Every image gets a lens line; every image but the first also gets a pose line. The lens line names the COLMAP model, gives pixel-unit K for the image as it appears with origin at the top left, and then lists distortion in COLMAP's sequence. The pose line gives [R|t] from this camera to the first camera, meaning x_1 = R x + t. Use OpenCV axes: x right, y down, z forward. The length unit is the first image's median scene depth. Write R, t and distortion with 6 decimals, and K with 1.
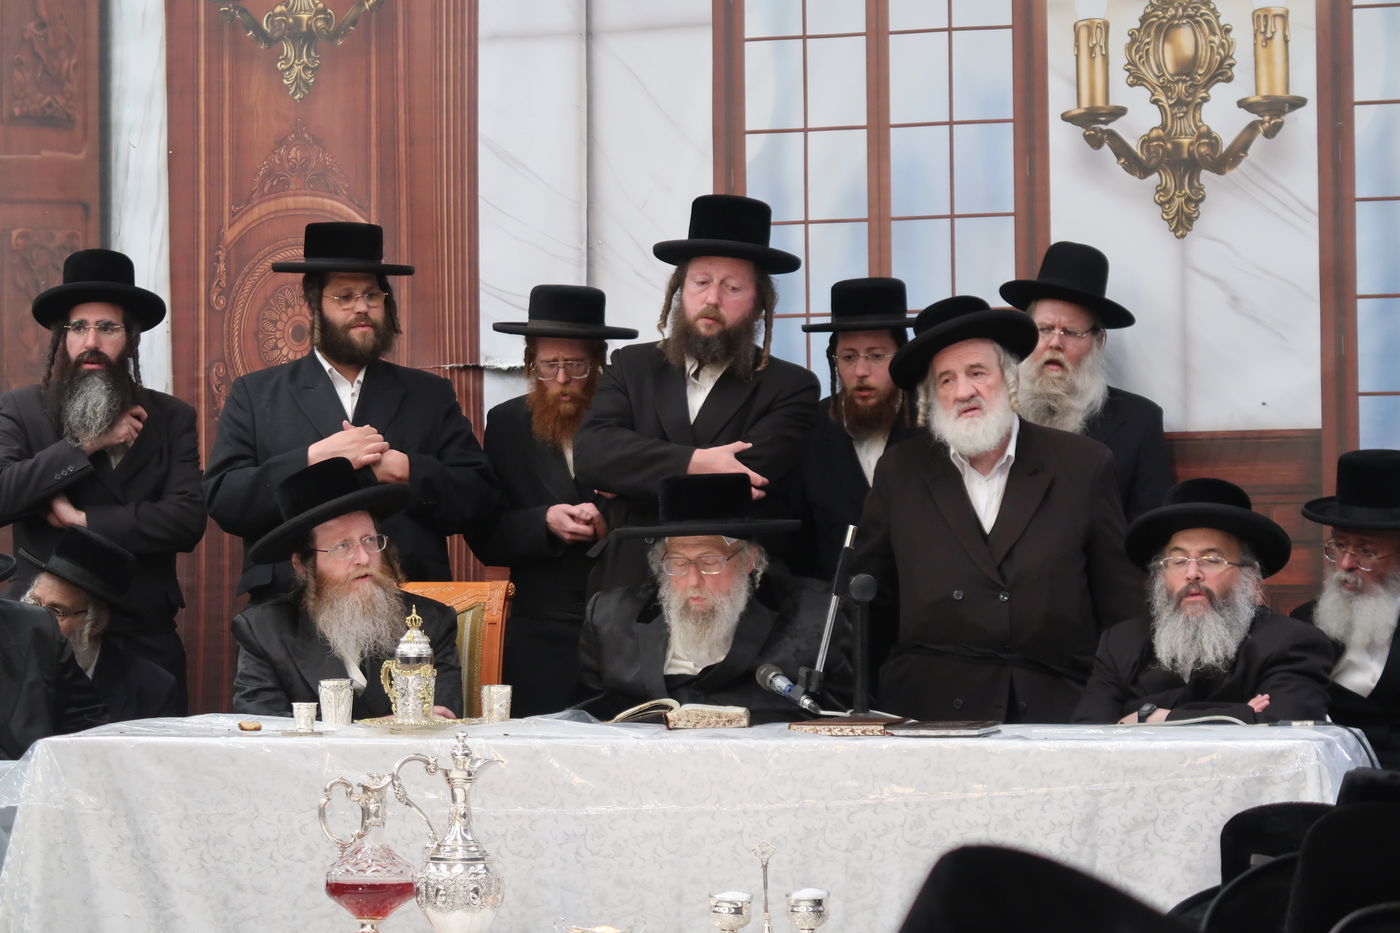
lens RADIAL K [[3890.3, 0, 679.0], [0, 3890.3, 425.1], [0, 0, 1]] dist [0.013104, -0.466060]
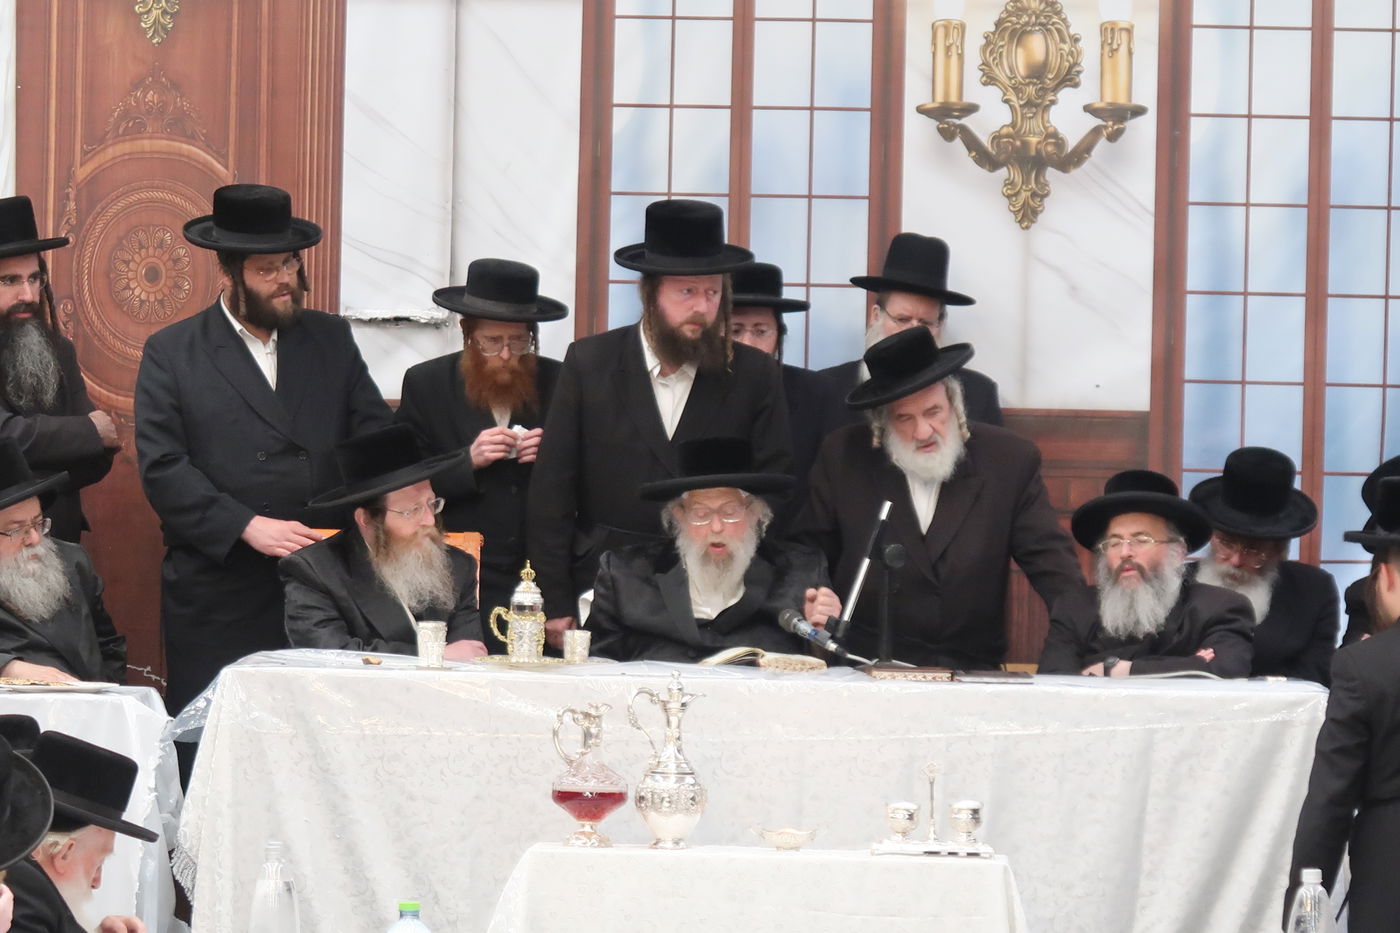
lens RADIAL K [[6026.5, 0, 699.1], [0, 6026.5, 467.5], [0, 0, 1]] dist [-0.032189, 3.113817]
pose [[0.967053, 0.031388, 0.252634, -0.379579], [-0.042040, 0.998435, 0.036877, -0.039824], [-0.251081, -0.046283, 0.966859, -0.599938]]
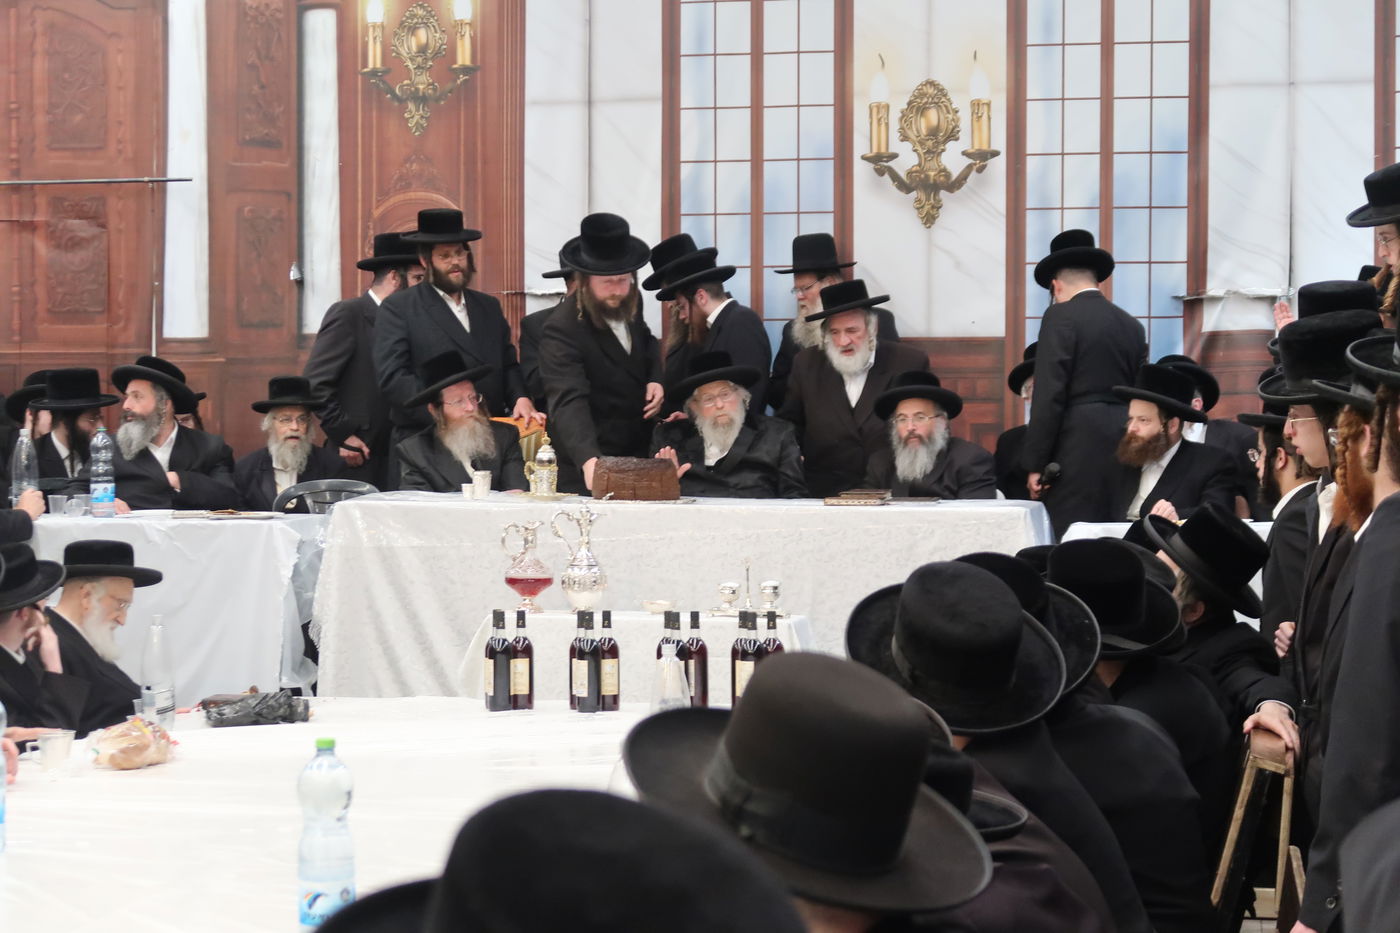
lens RADIAL K [[2681.6, 0, 700.9], [0, 2681.6, 474.0], [0, 0, 1]] dist [0.054512, -0.056245]
pose [[0.995533, 0.008553, 0.094025, -0.089183], [-0.014710, 0.997778, 0.064986, -0.014038], [-0.093260, -0.066079, 0.993447, -0.219631]]
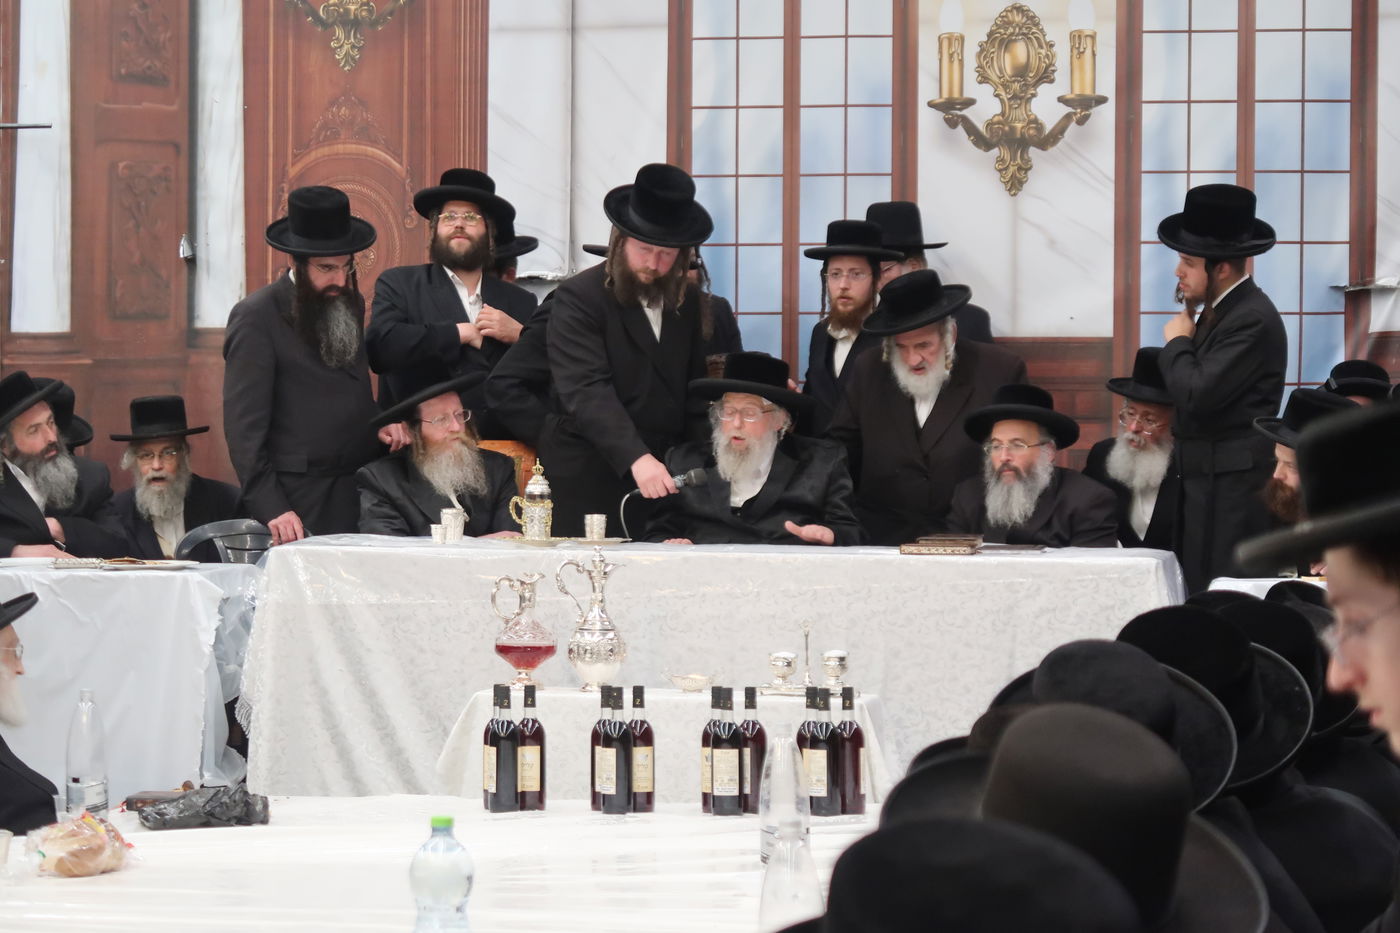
lens RADIAL K [[3770.9, 0, 699.6], [0, 3770.9, 463.2], [0, 0, 1]] dist [-0.019978, 1.162292]
pose [[0.993119, 0.013909, 0.116280, -0.134903], [-0.020022, 0.998468, 0.051573, -0.020193], [-0.115384, -0.053546, 0.991877, -0.314565]]
